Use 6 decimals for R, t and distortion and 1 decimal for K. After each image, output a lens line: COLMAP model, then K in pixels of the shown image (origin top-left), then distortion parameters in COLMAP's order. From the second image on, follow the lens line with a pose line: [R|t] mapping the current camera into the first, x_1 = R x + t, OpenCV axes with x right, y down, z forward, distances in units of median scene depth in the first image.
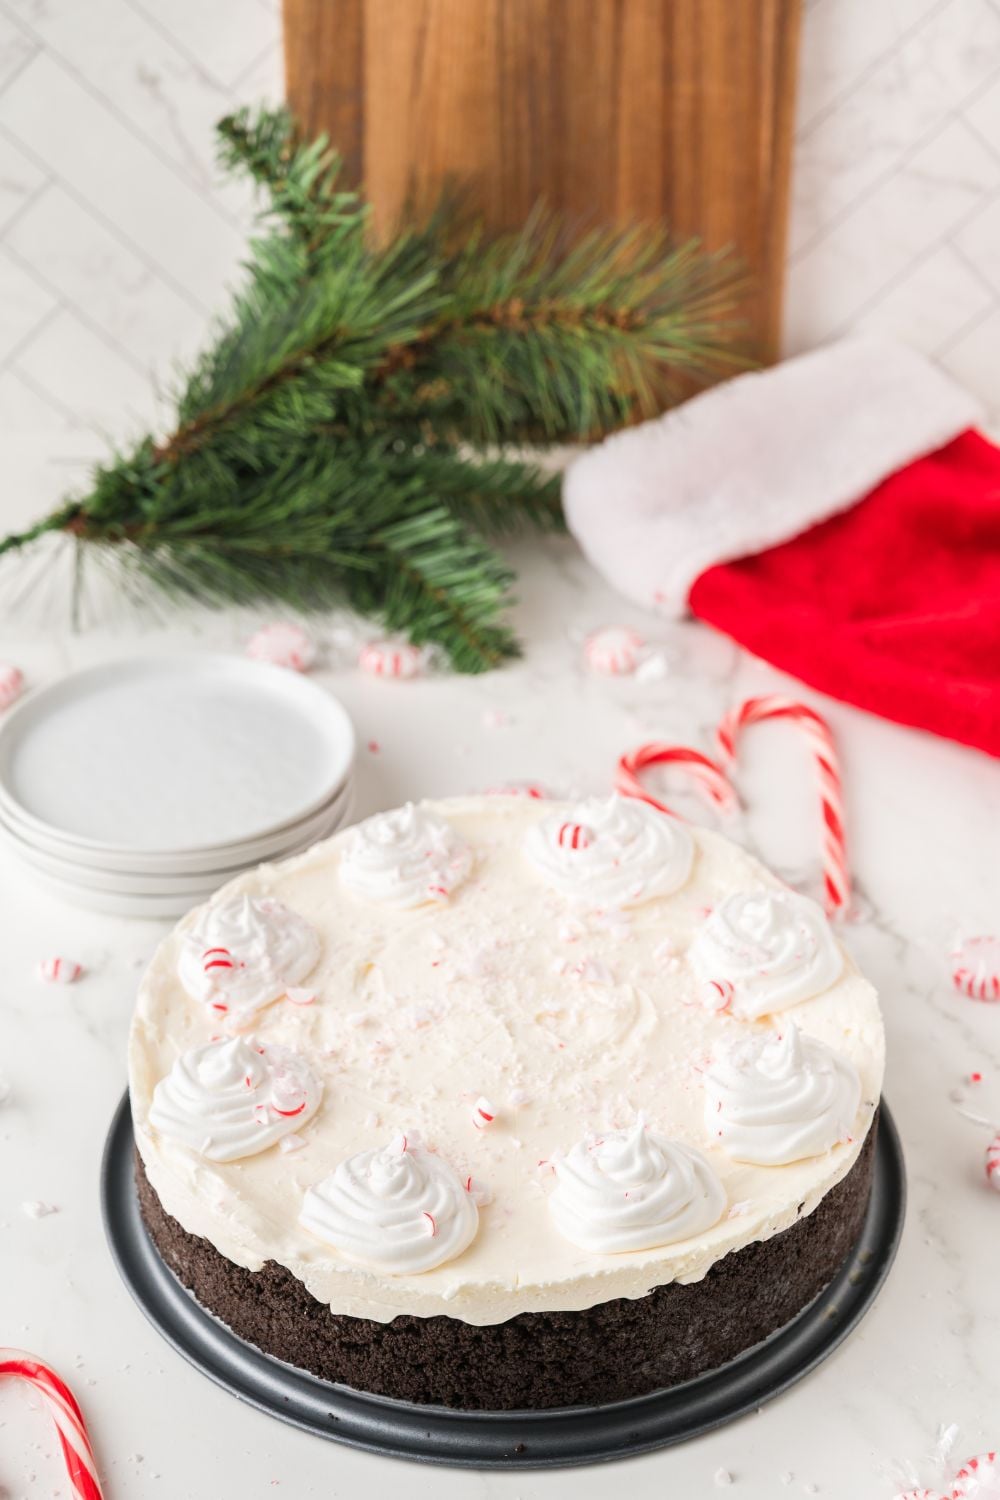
lens RADIAL K [[2678.6, 0, 505.1], [0, 2678.6, 848.5], [0, 0, 1]] dist [0.021827, -0.034444]
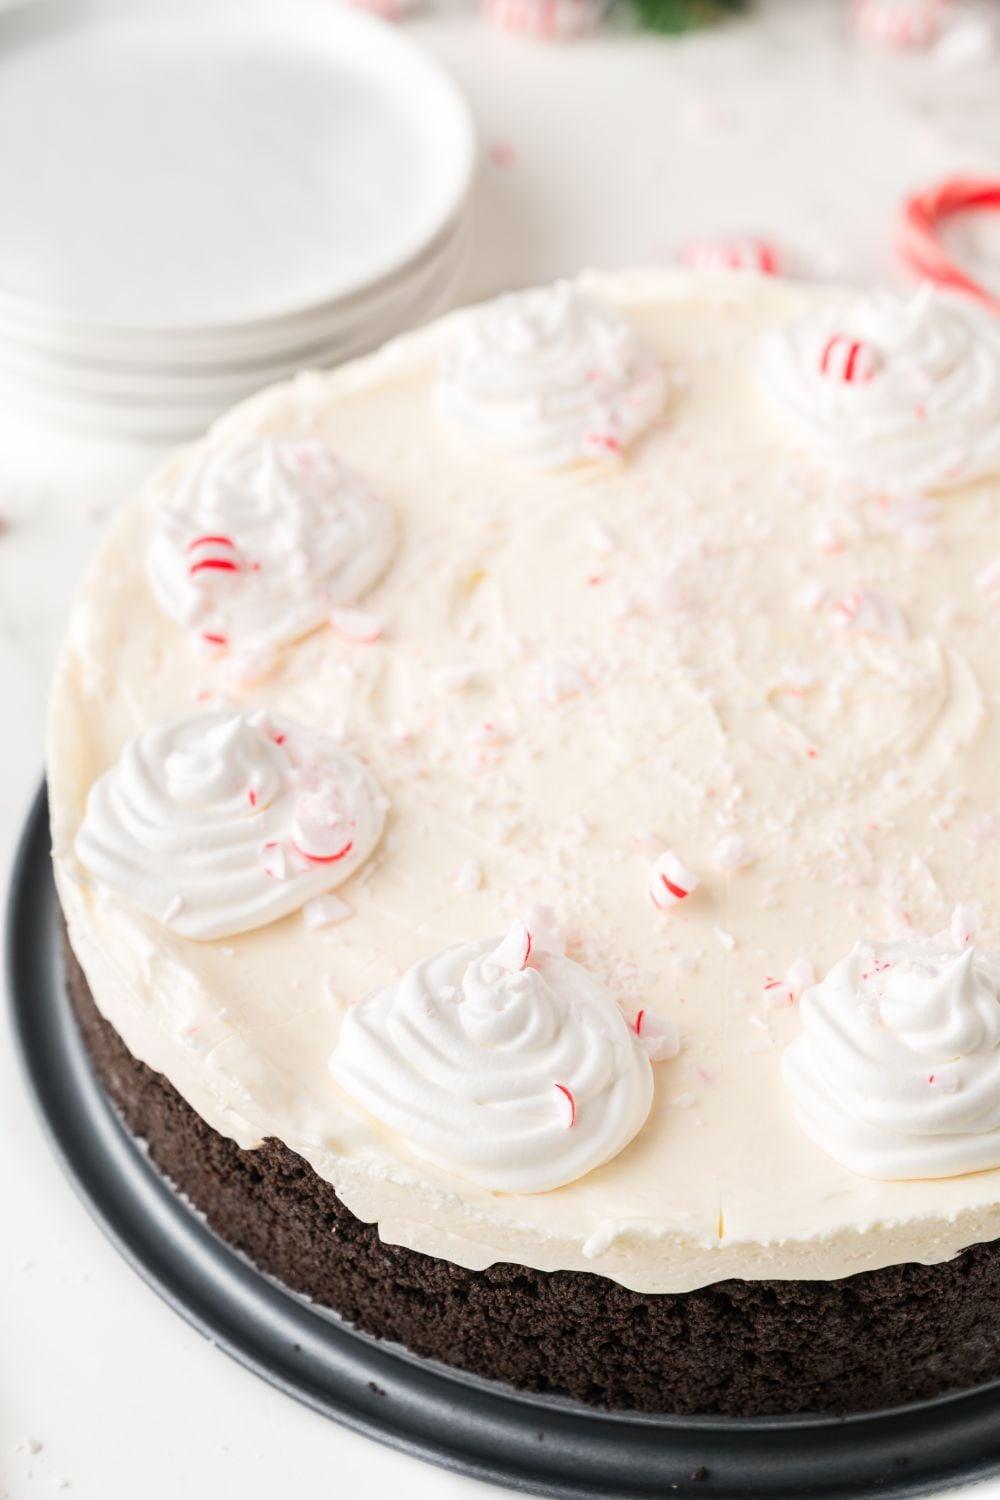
lens RADIAL K [[3085.7, 0, 507.2], [0, 3085.7, 798.7], [0, 0, 1]] dist [0.065692, -0.328680]
pose [[0.997653, 0.061476, -0.030155, -0.022922], [-0.054564, 0.979815, 0.192314, -0.038623], [0.041369, -0.190218, 0.980870, 0.361284]]
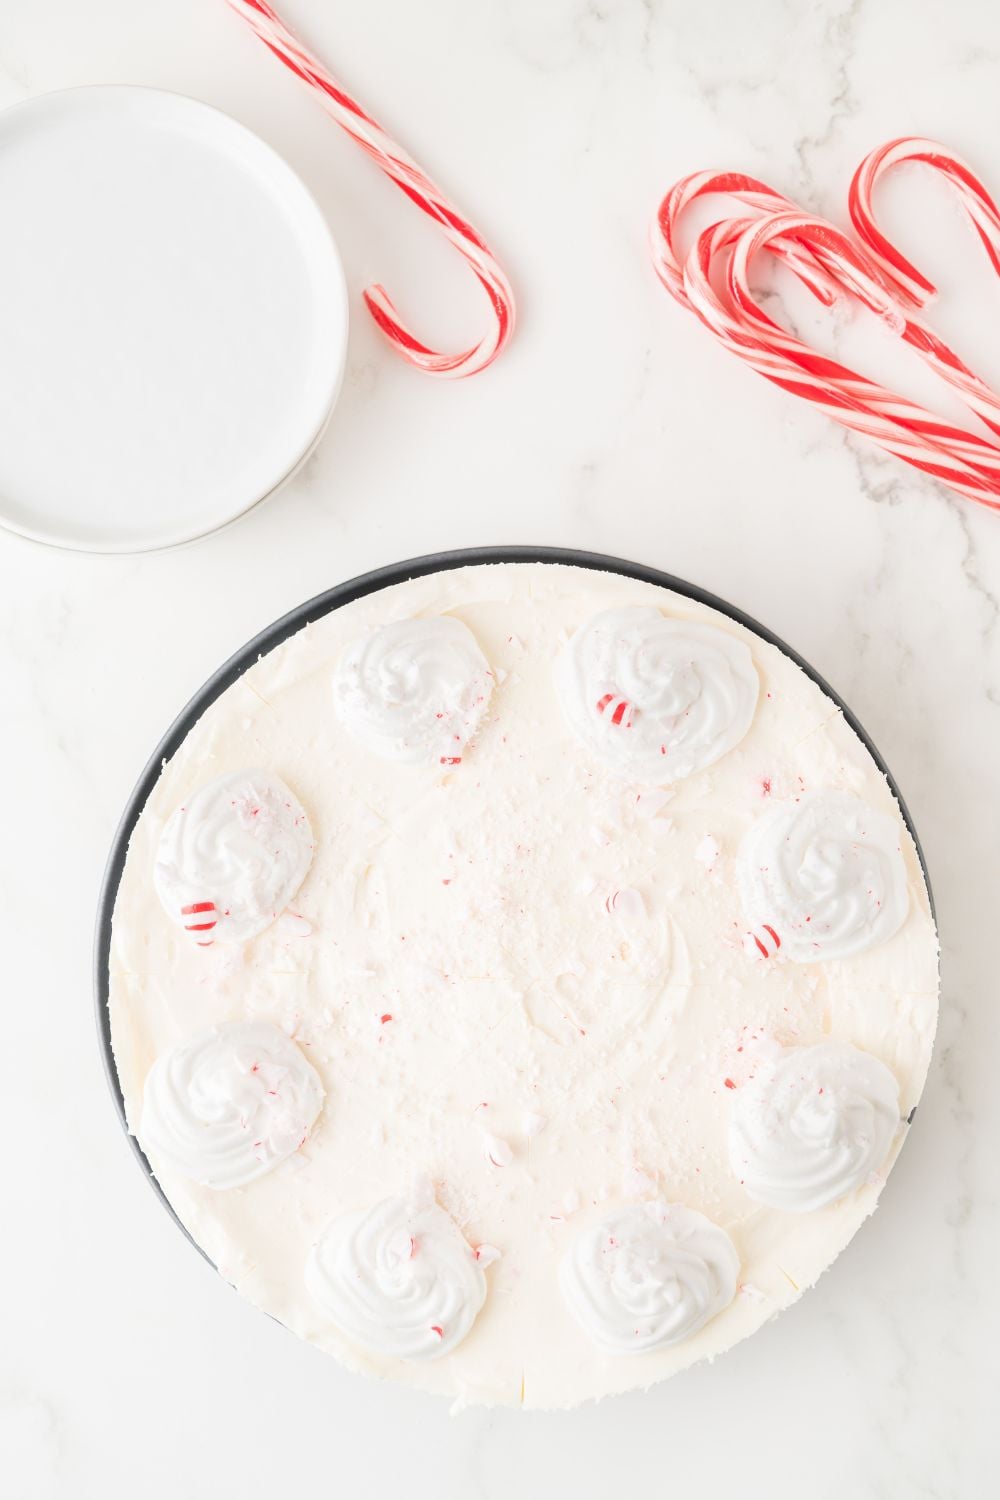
lens RADIAL K [[2323.0, 0, 500.0], [0, 2323.0, 750.0], [0, 0, 1]] dist [-0.003598, -0.018626]
pose [[0.999430, 0.029491, 0.016448, -0.023360], [-0.030621, 0.586182, 0.809601, -0.628616], [0.014235, -0.809643, 0.586750, 0.616583]]
